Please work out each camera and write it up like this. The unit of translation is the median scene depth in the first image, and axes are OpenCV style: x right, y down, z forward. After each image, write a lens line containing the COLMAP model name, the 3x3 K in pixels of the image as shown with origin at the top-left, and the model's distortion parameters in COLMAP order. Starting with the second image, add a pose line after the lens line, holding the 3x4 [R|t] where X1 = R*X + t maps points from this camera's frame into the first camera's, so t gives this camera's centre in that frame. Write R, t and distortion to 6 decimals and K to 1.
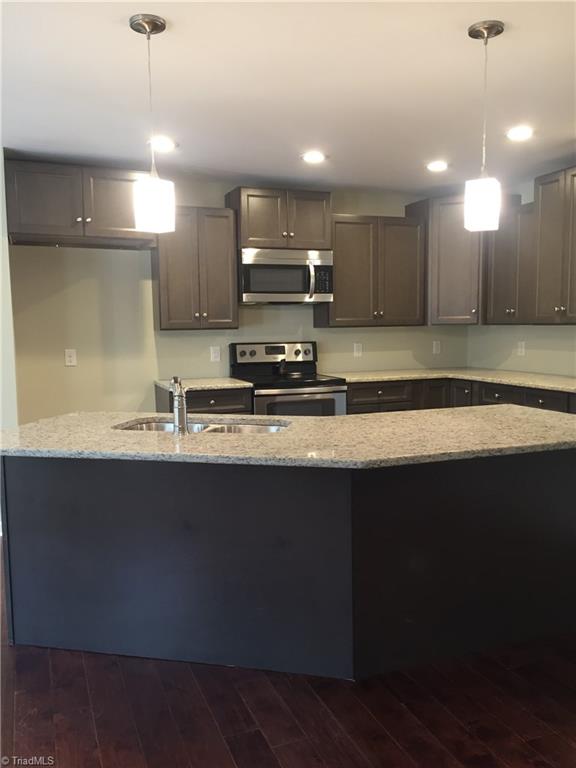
lens RADIAL K [[663.5, 0, 288.5], [0, 663.5, 383.8], [0, 0, 1]] dist [0.023724, 0.008276]
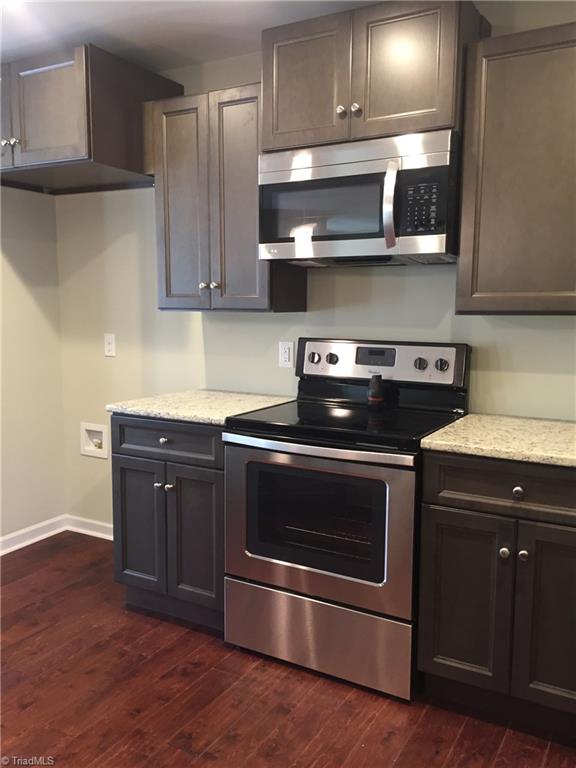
lens RADIAL K [[663.5, 0, 286.7], [0, 663.5, 387.8], [0, 0, 1]] dist [0.023724, 0.008276]
pose [[0.620021, 0.113861, -0.776279, 0.338799], [-0.085988, 0.993315, 0.077016, -0.061179], [0.779859, 0.019000, 0.625667, 0.647788]]
